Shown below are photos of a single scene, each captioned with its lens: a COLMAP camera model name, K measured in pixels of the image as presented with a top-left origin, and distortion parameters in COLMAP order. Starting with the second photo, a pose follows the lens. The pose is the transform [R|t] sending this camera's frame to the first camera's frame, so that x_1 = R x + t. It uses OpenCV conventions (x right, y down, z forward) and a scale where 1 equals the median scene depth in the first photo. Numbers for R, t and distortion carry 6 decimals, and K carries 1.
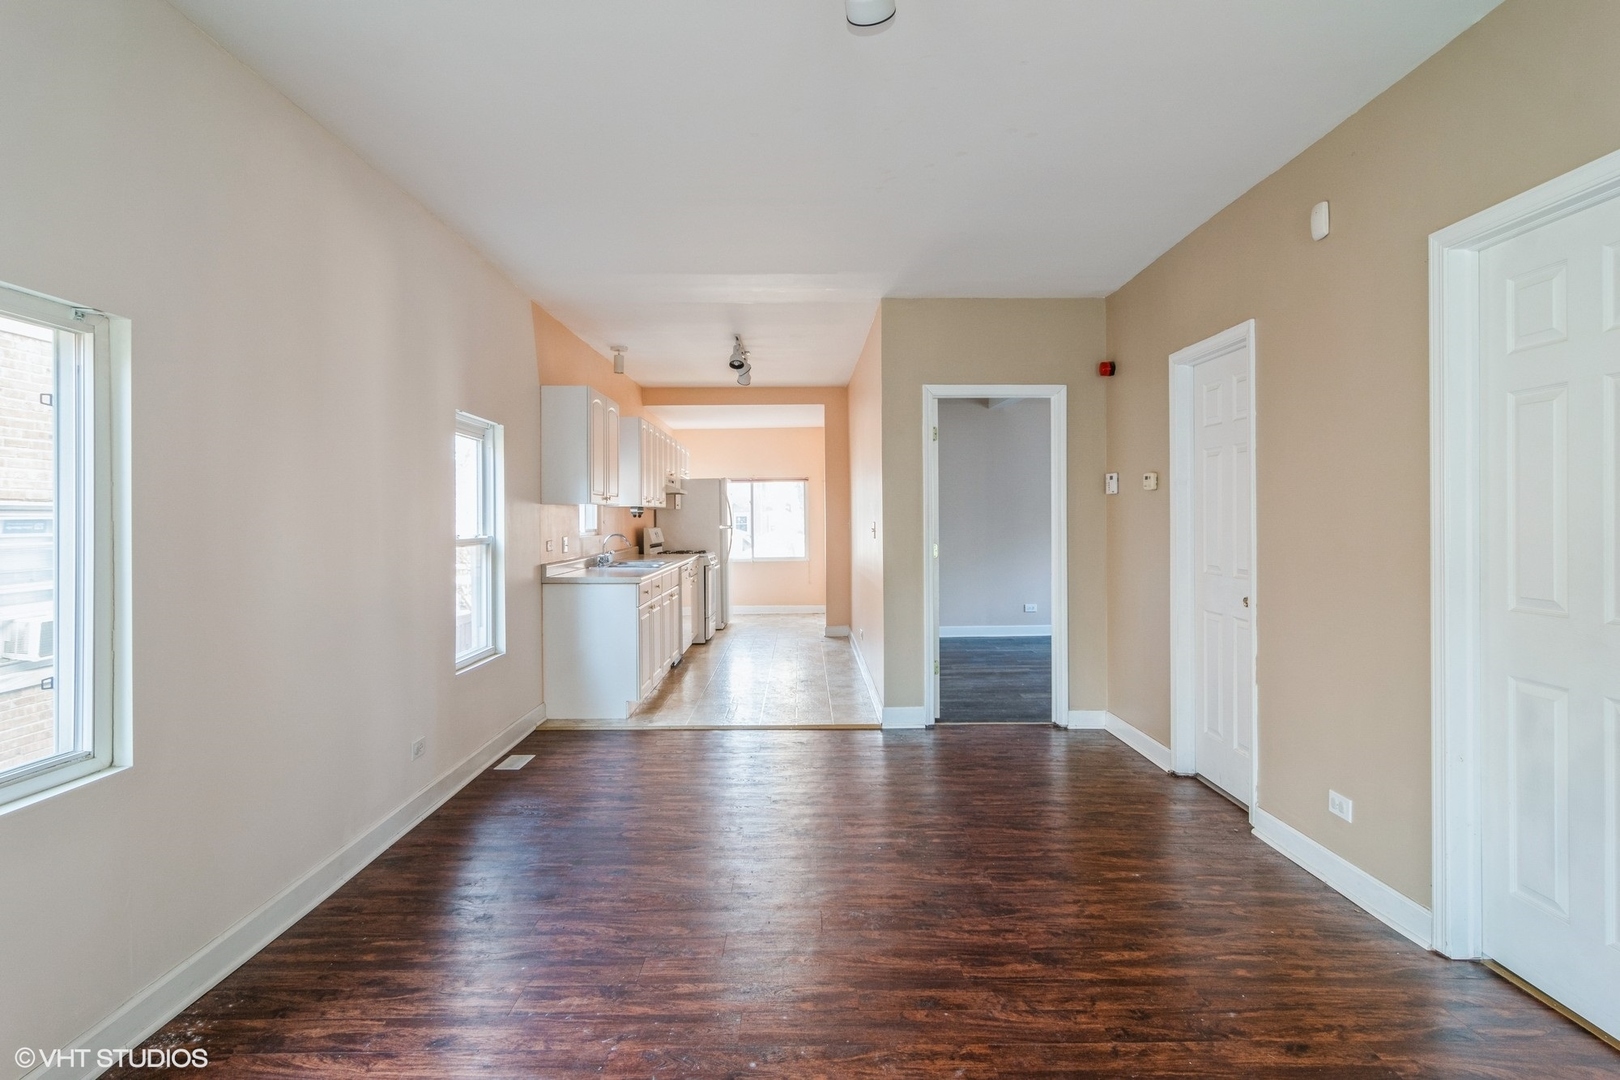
lens RADIAL K [[857.0, 0, 809.1], [0, 857.0, 531.4], [0, 0, 1]] dist [0.002495, 0.000611]
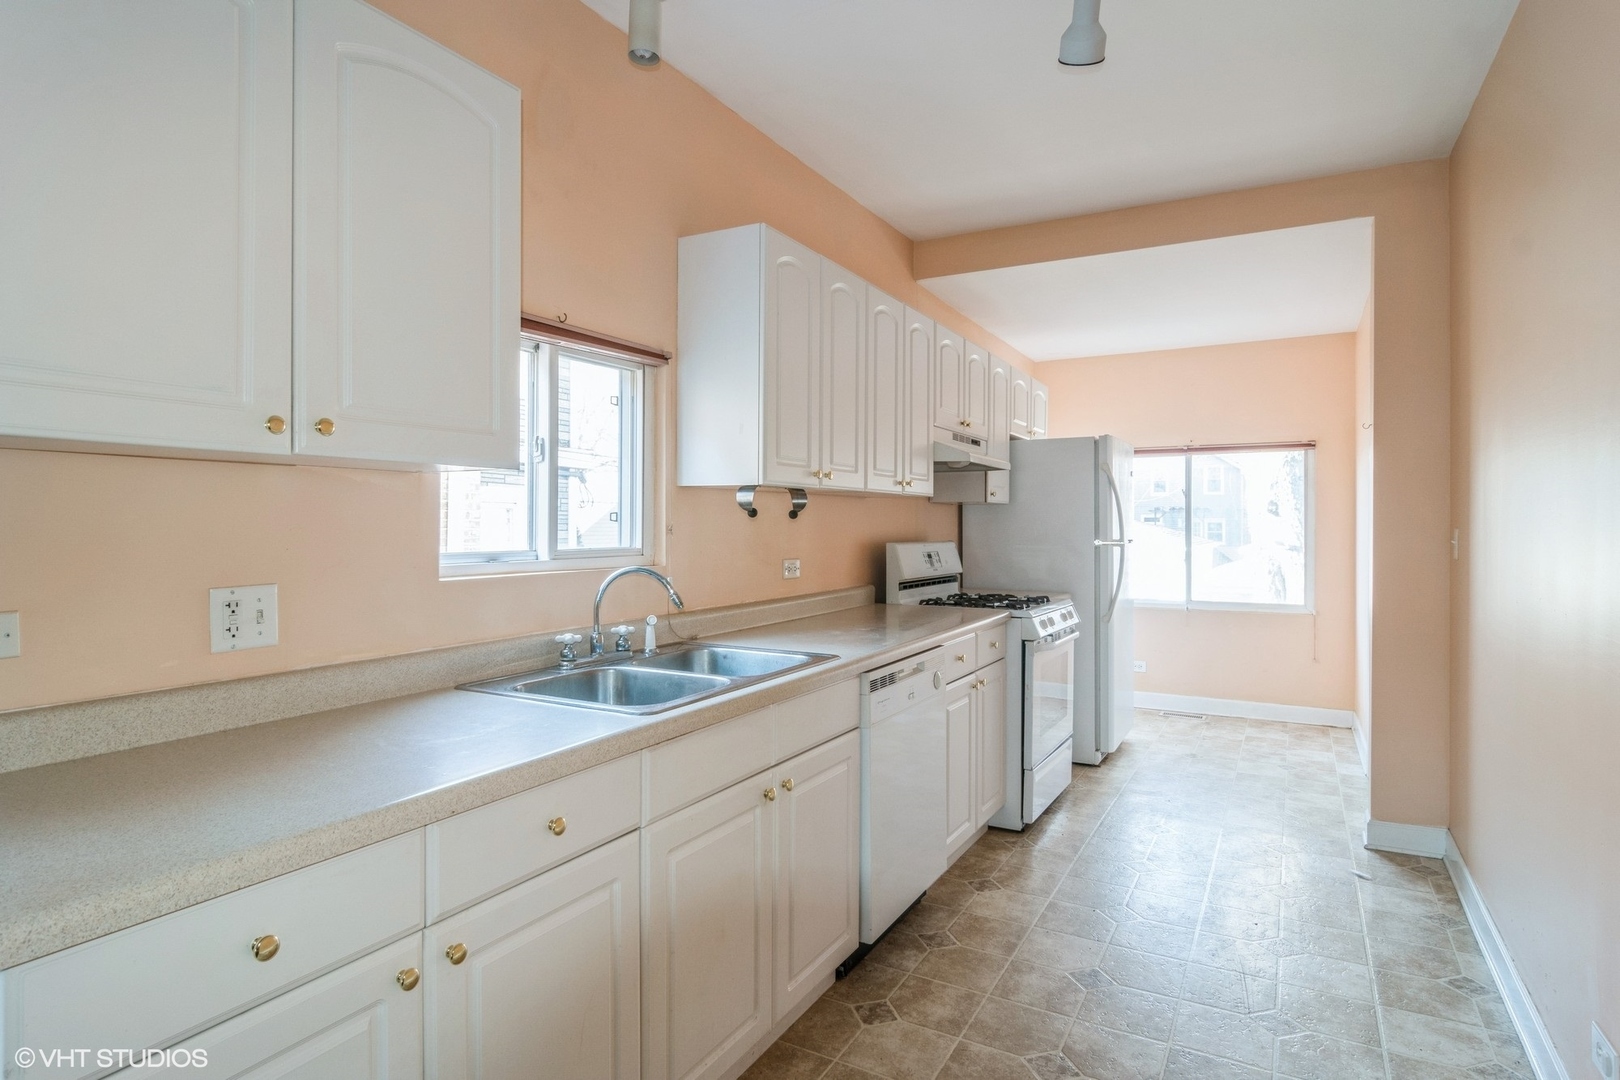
lens RADIAL K [[857.0, 0, 816.0], [0, 857.0, 523.8], [0, 0, 1]] dist [0.002495, 0.000611]
pose [[0.867969, 0.010836, -0.496500, -0.005703], [-0.017652, 0.999803, -0.009038, -0.008796], [0.496305, 0.016609, 0.867989, 0.557047]]
